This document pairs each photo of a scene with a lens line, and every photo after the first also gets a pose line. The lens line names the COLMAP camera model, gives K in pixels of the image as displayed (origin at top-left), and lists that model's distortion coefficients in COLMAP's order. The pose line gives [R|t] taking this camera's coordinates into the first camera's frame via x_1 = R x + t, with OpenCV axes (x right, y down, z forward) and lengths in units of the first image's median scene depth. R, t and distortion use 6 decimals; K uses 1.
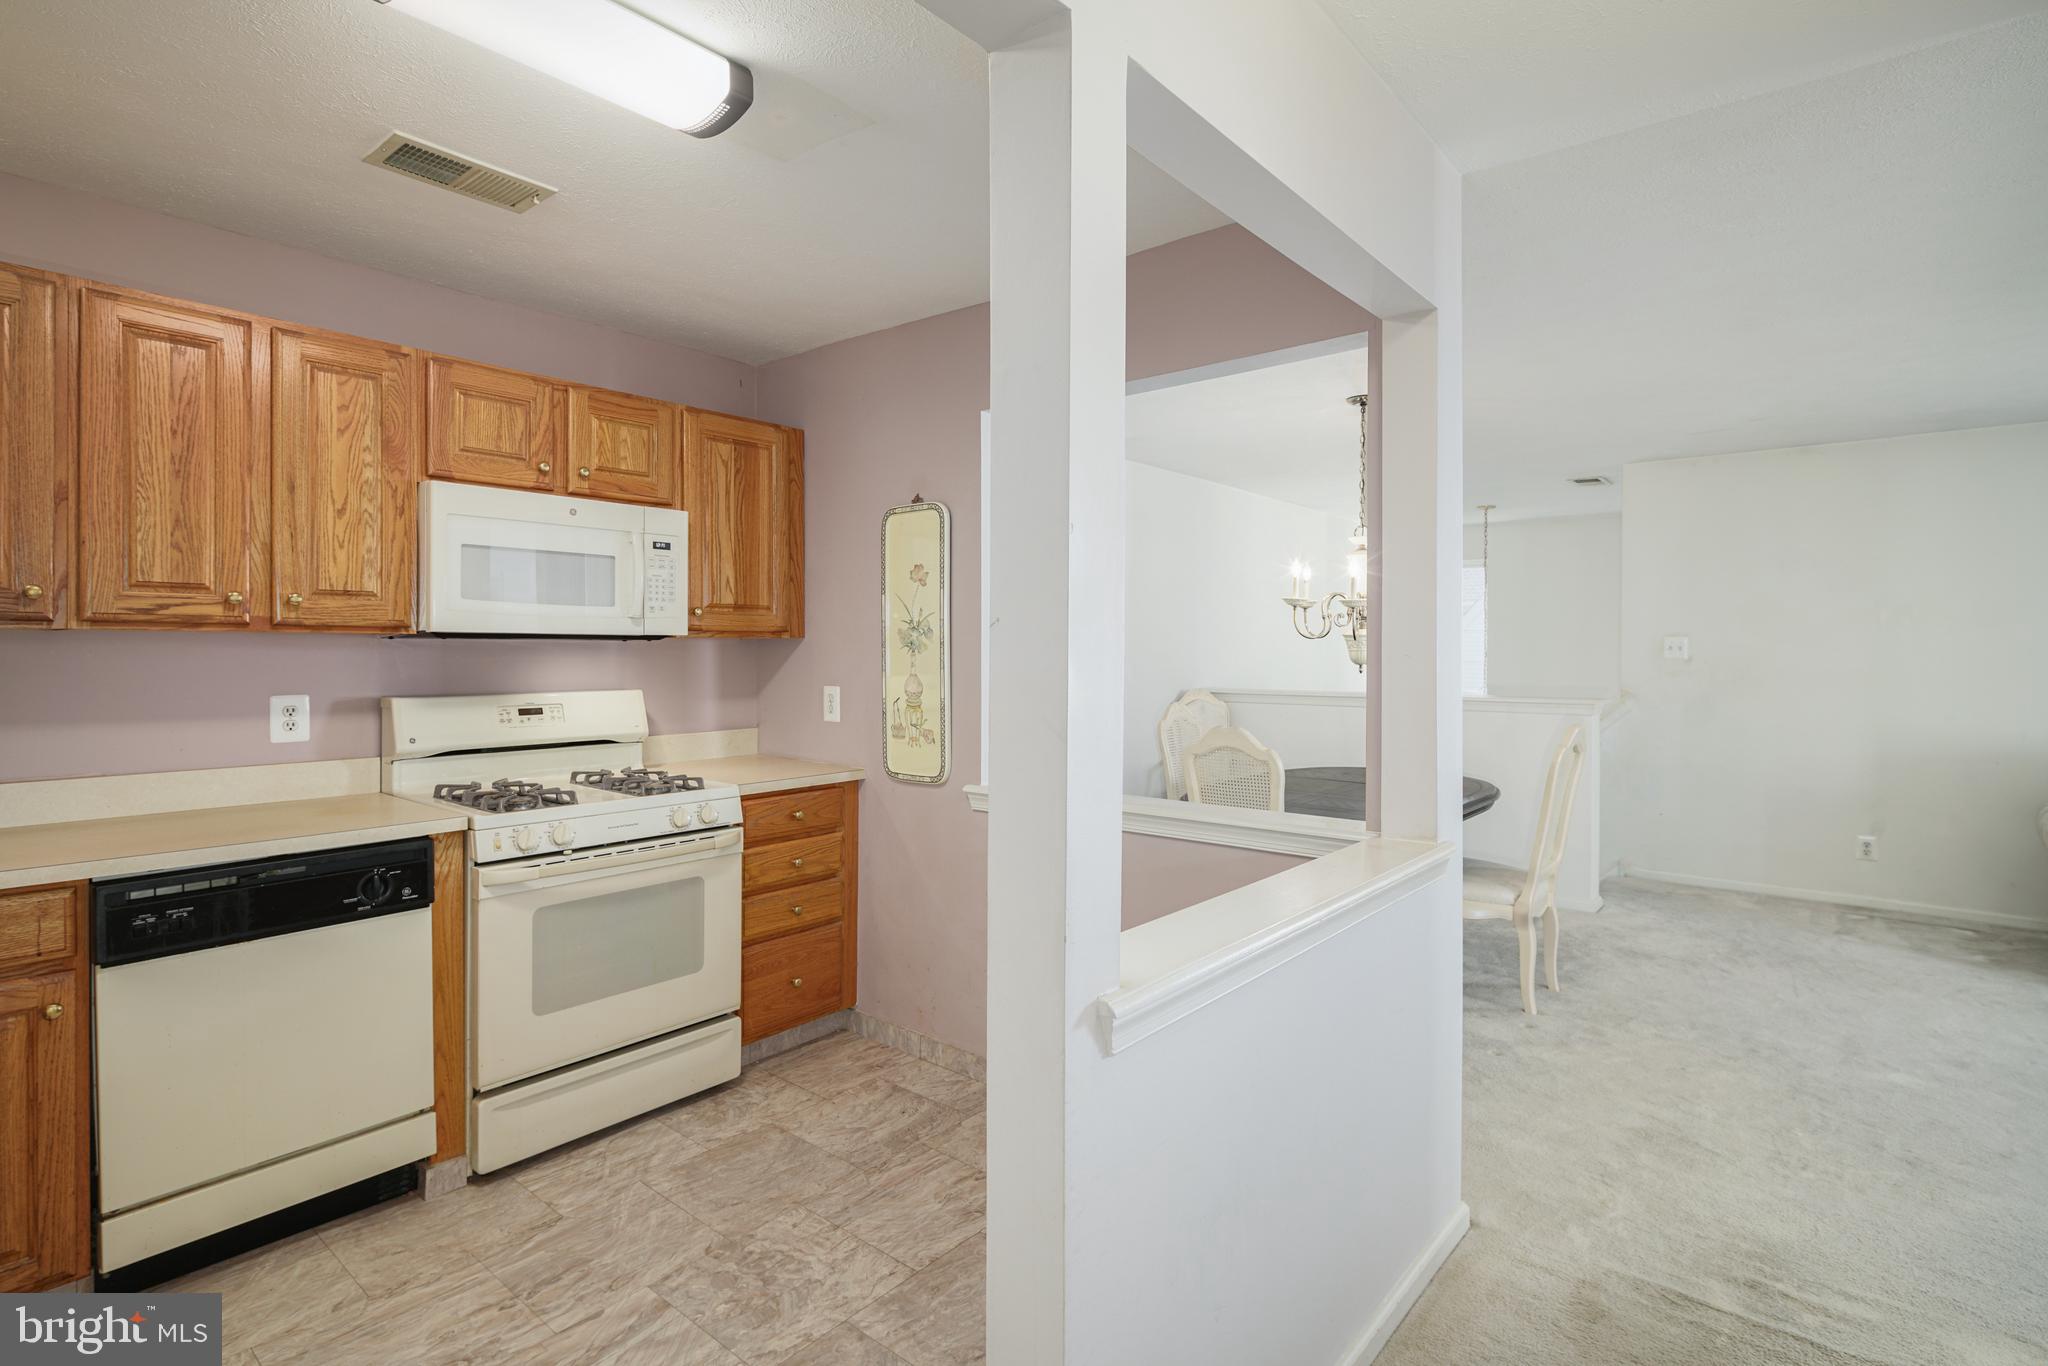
lens RADIAL K [[999.4, 0, 1011.0], [0, 999.4, 656.3], [0, 0, 1]] dist [0.003602, -0.004273]
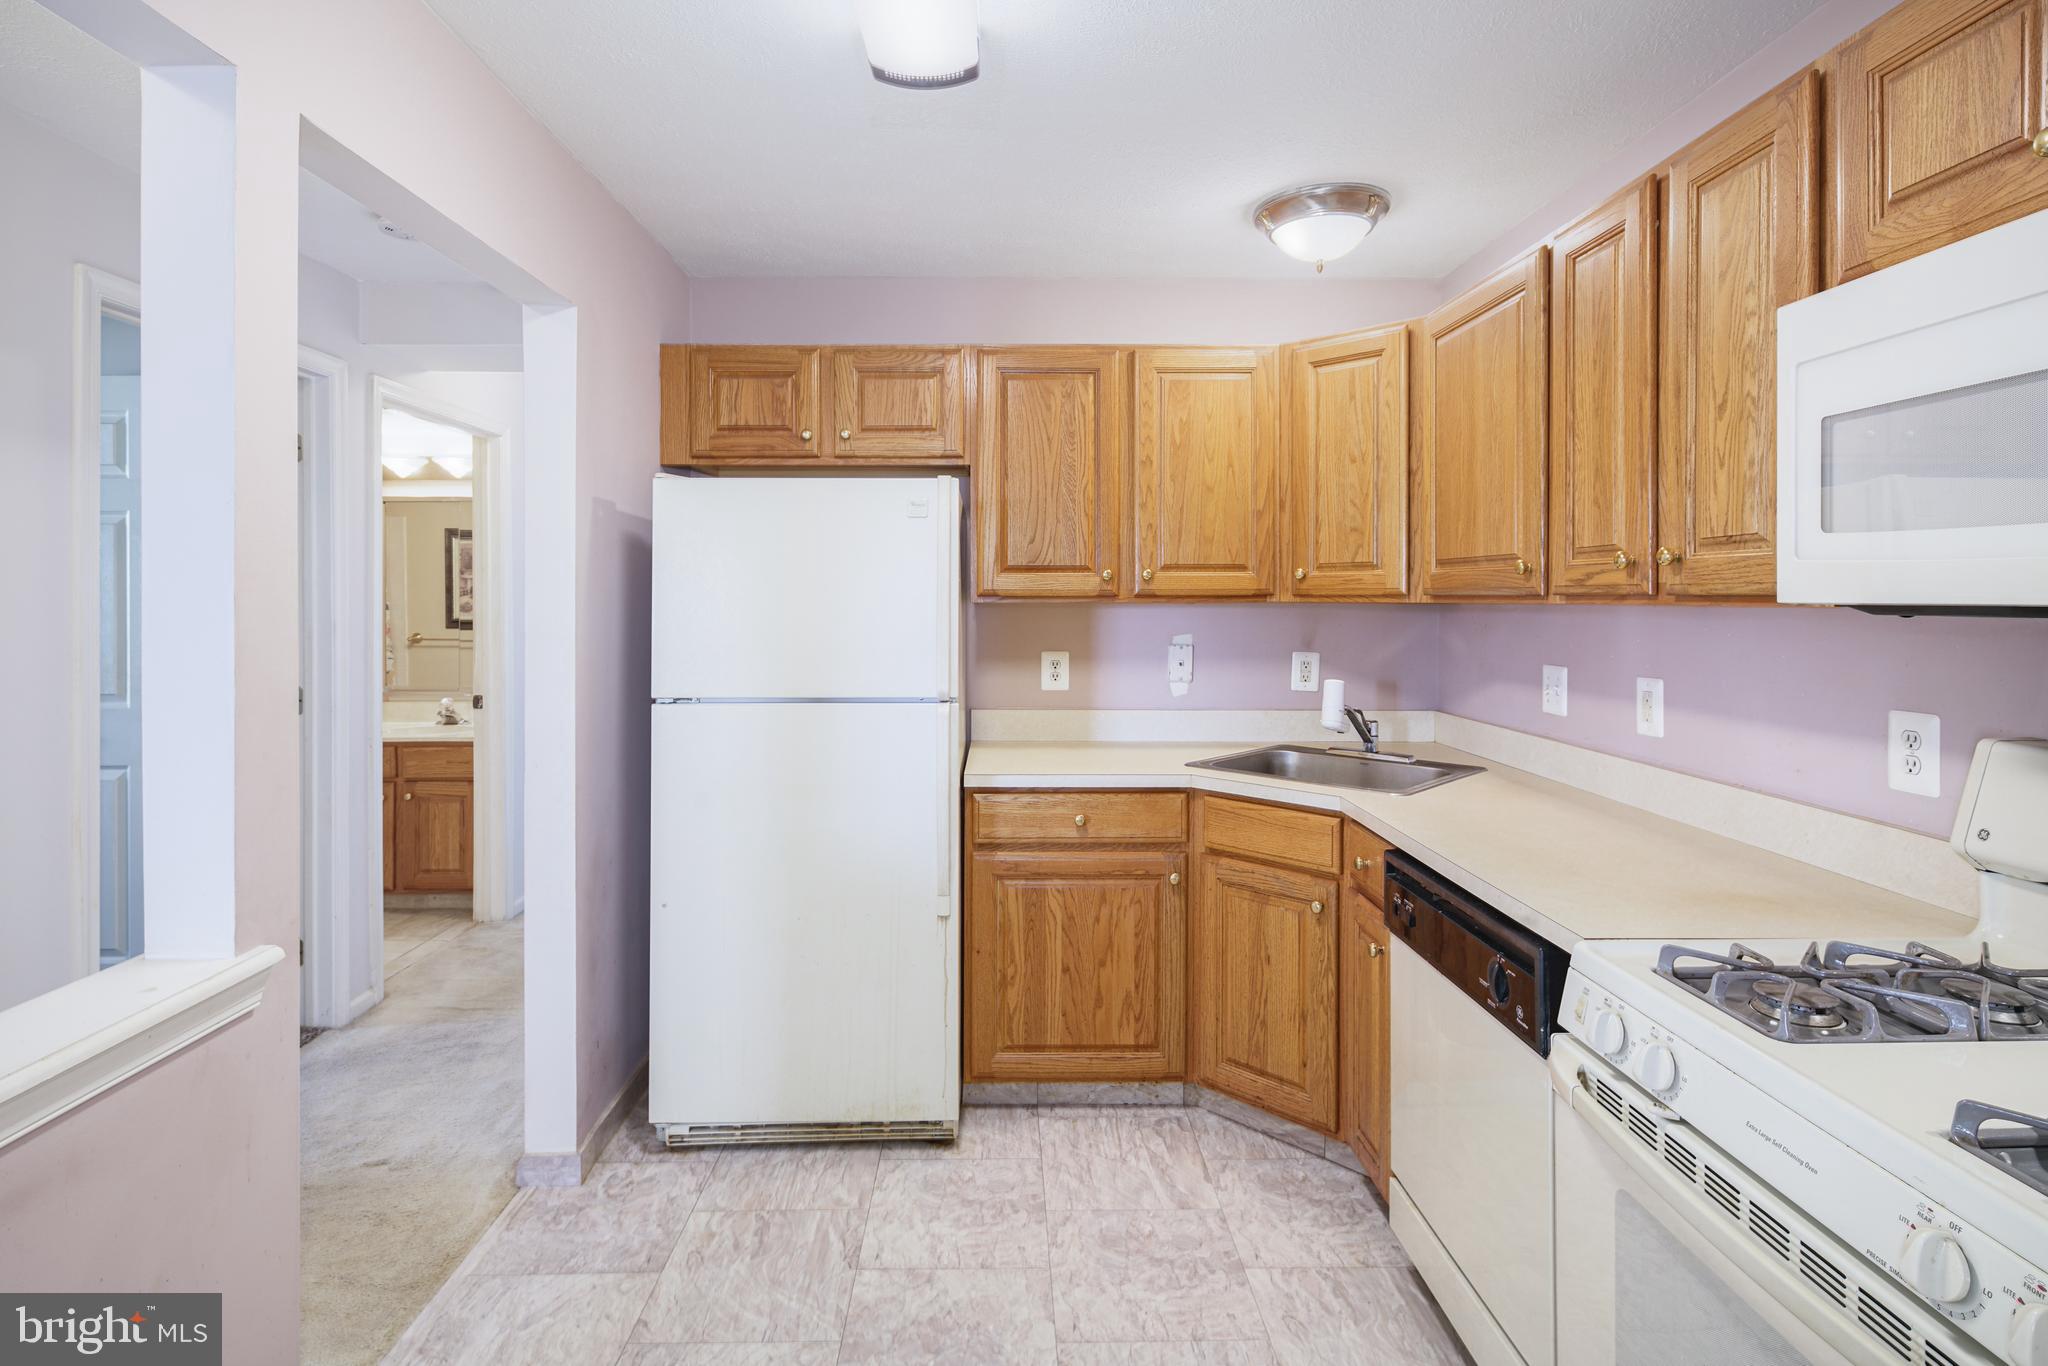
lens RADIAL K [[999.4, 0, 1012.6], [0, 999.4, 600.3], [0, 0, 1]] dist [0.003602, -0.004273]
pose [[-0.752575, -0.003731, -0.658496, 0.052380], [-0.008889, 0.999950, 0.004494, -0.023285], [0.658447, 0.009235, -0.752571, 1.065044]]
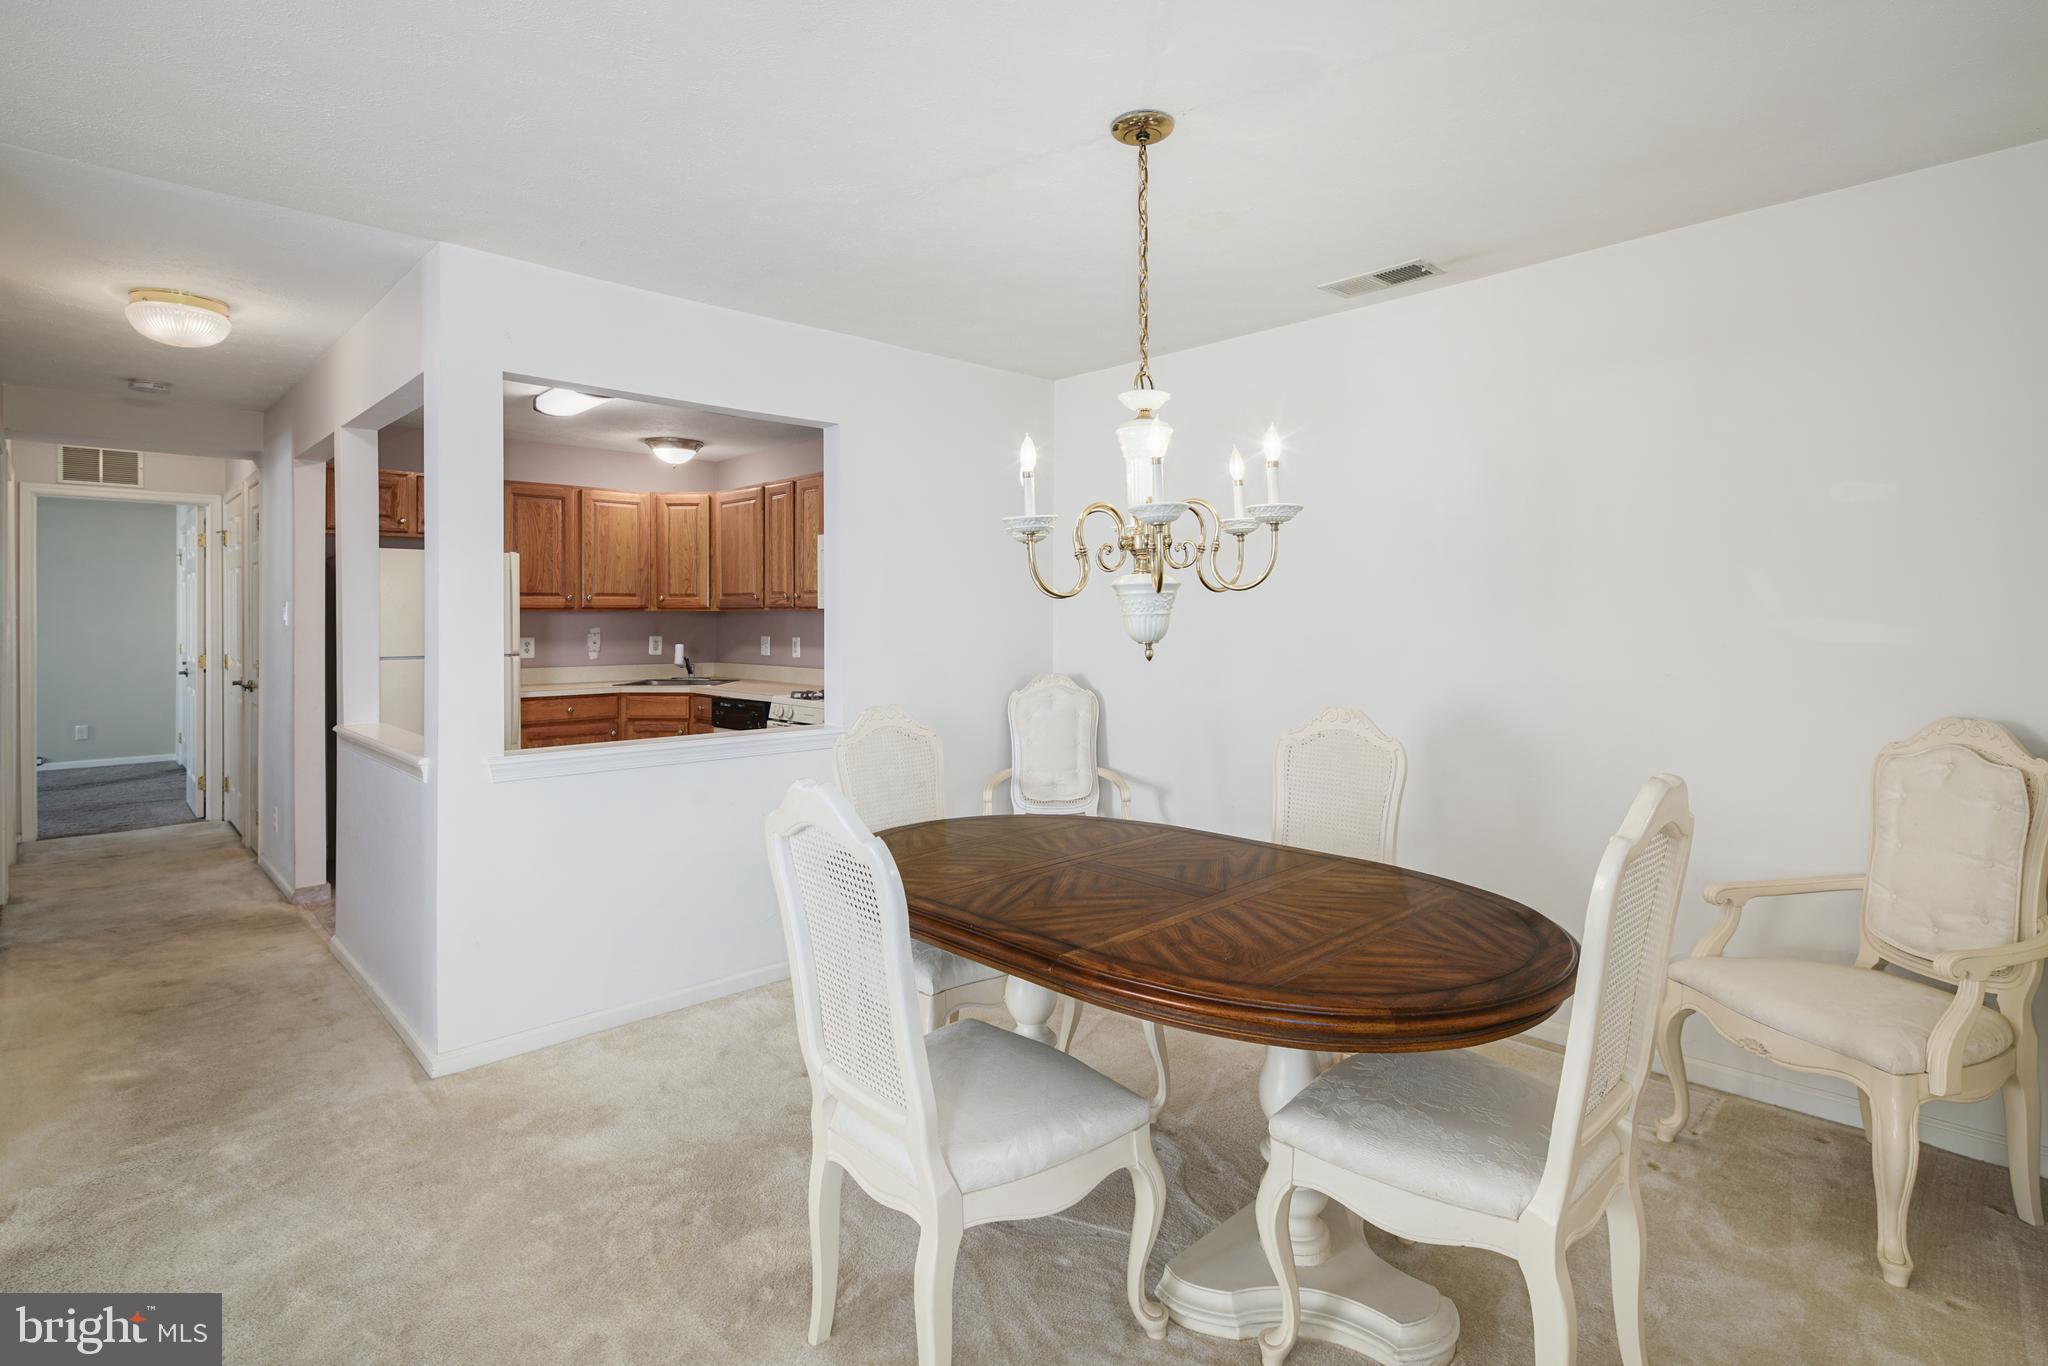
lens RADIAL K [[999.4, 0, 1014.7], [0, 999.4, 620.9], [0, 0, 1]] dist [0.003602, -0.004273]
pose [[-0.103999, -0.001871, -0.994576, 1.339351], [-0.006593, 0.999978, -0.001192, 0.000391], [0.994556, 0.006433, -0.104009, 1.525319]]
